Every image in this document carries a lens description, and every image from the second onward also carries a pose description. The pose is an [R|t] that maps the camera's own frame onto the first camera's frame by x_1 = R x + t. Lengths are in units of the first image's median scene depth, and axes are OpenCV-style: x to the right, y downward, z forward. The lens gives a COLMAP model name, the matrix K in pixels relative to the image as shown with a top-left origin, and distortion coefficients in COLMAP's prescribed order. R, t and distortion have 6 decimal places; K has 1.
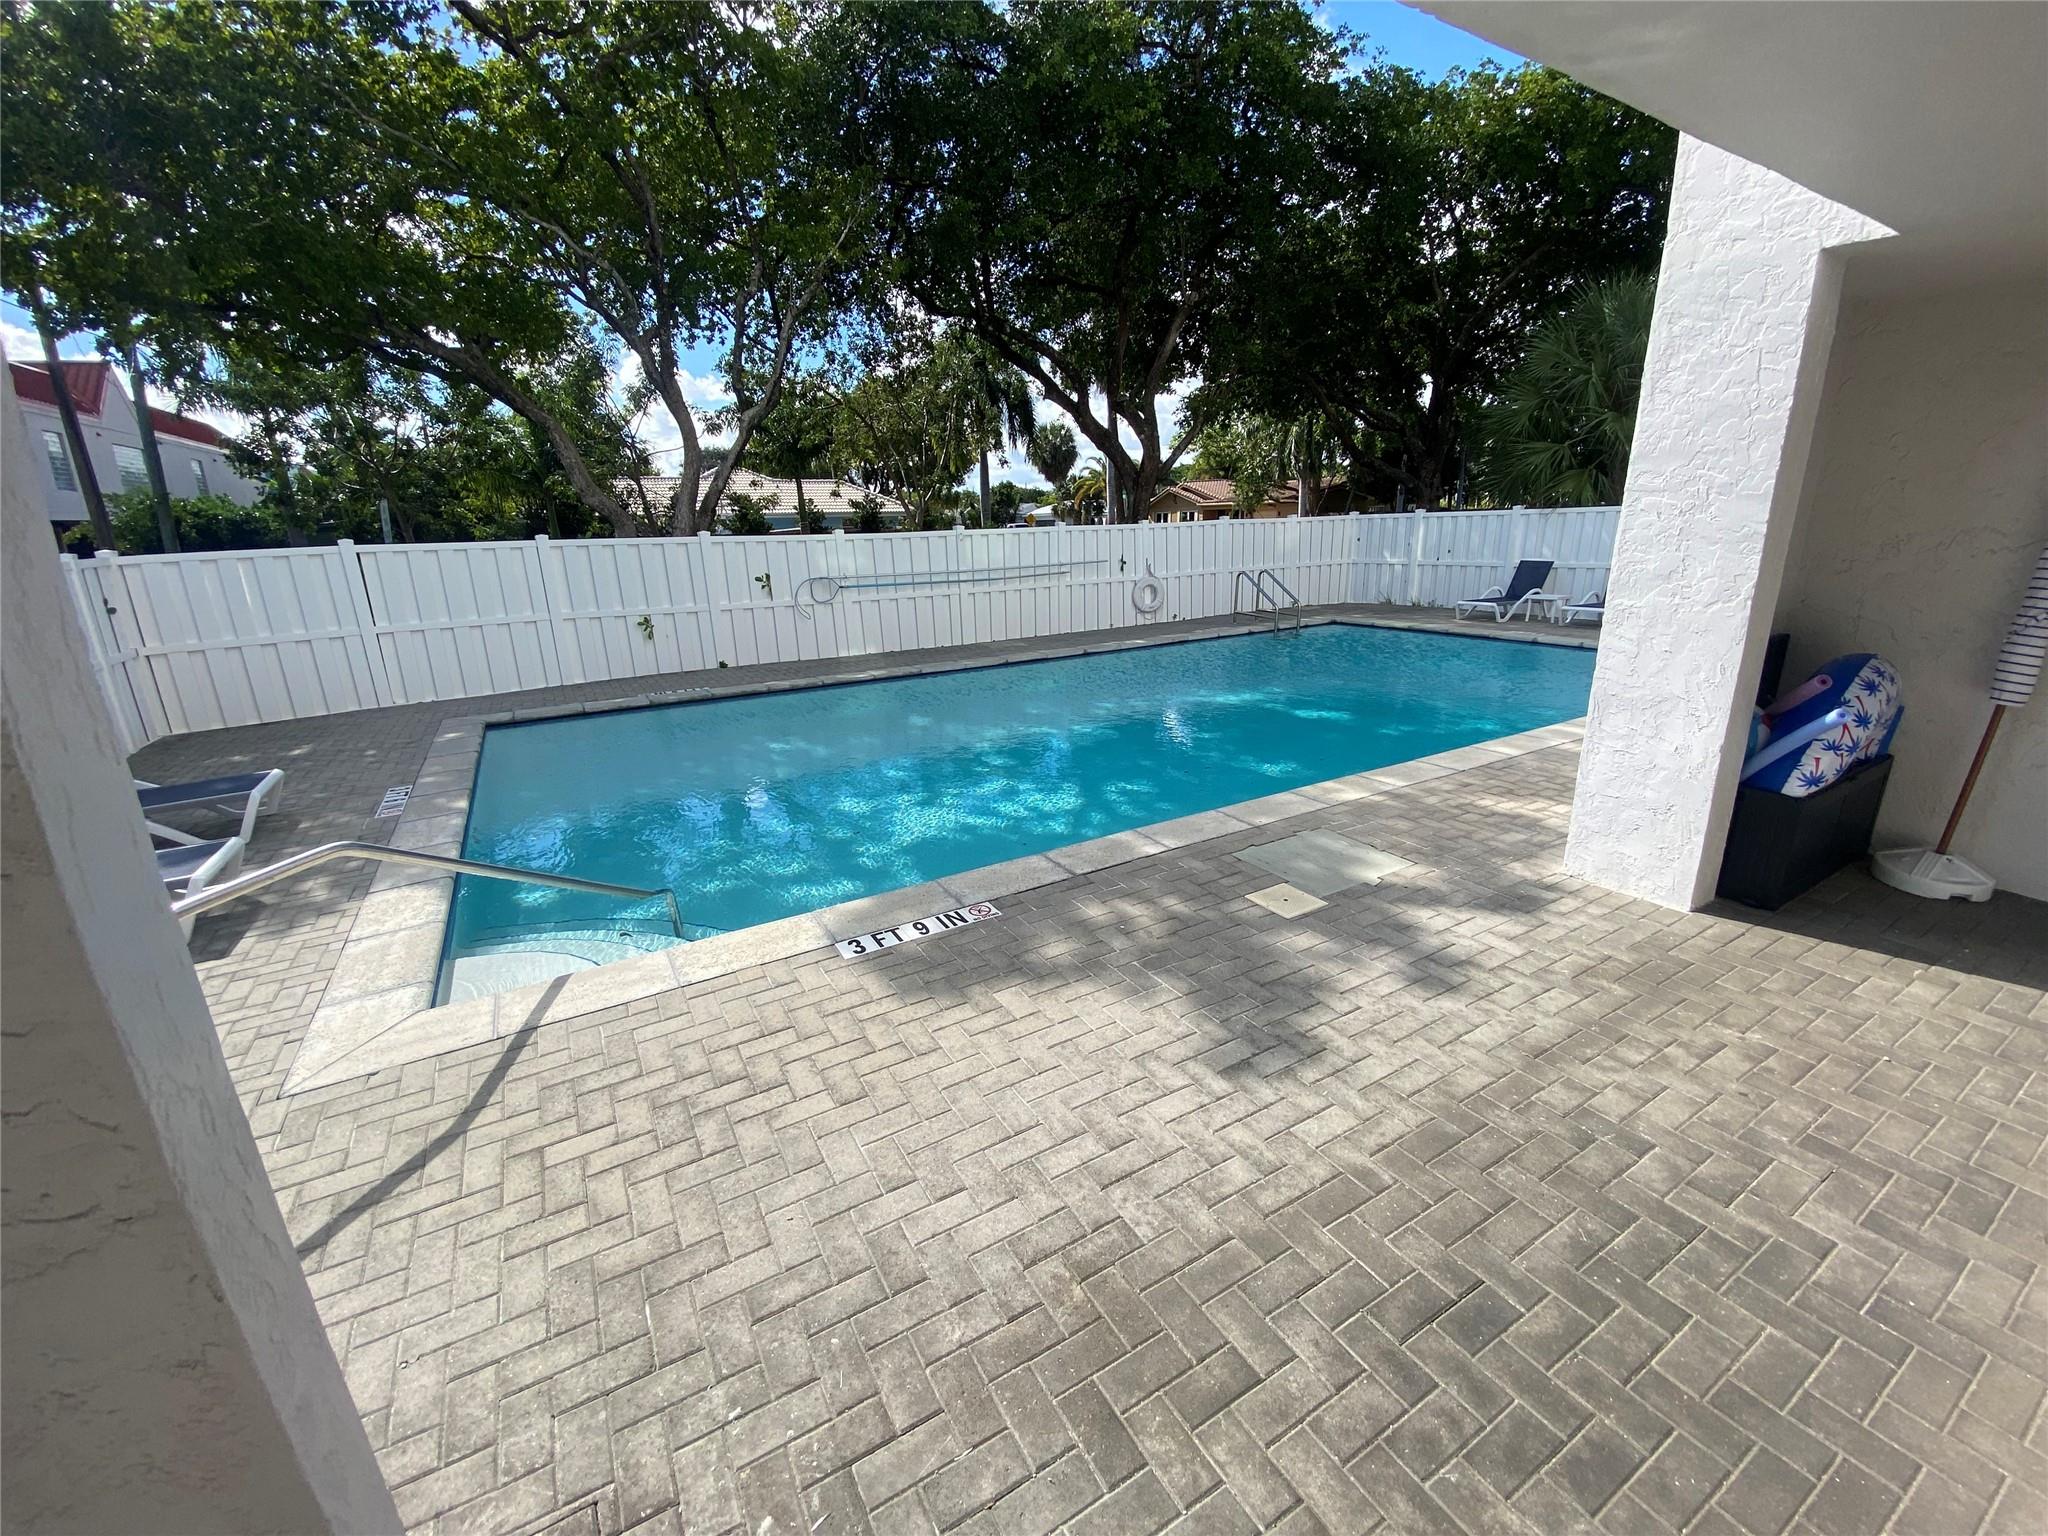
lens RADIAL K [[831.3, 0, 1024.0], [0, 831.3, 768.0], [0, 0, 1]] dist [0.047580, -0.042992]
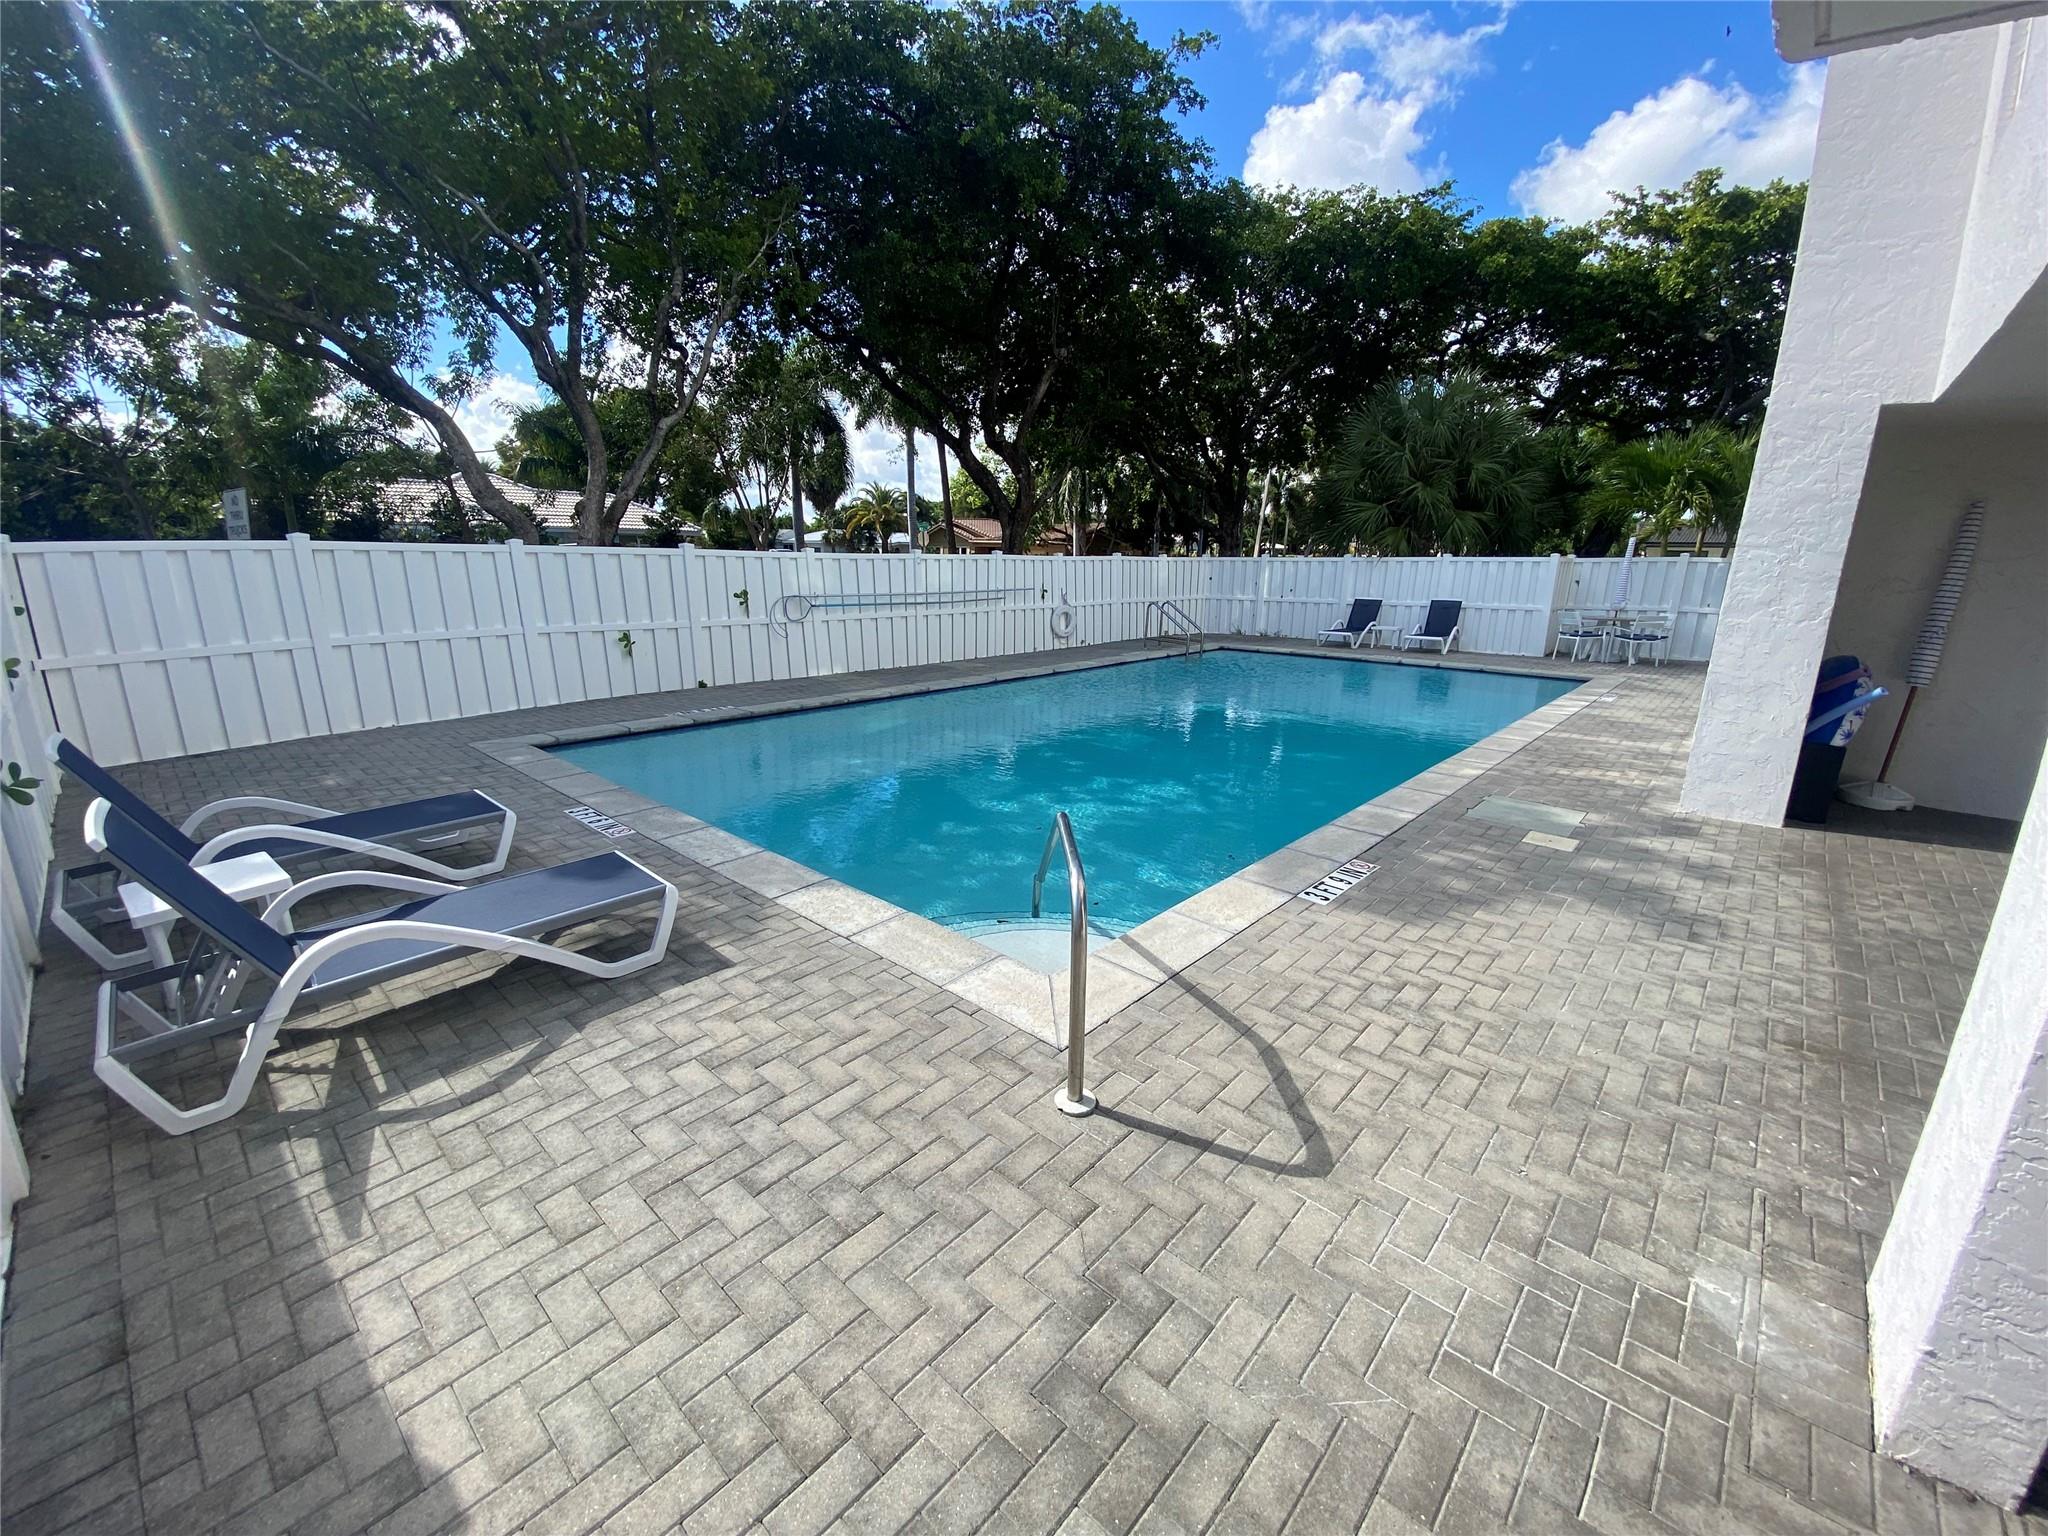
lens RADIAL K [[833.5, 0, 1024.0], [0, 833.5, 768.0], [0, 0, 1]] dist [0.036165, -0.032280]
pose [[0.950748, -0.035132, 0.307967, -0.781501], [0.046619, 0.998462, -0.030017, 0.039702], [-0.306439, 0.042895, 0.950923, -0.009943]]
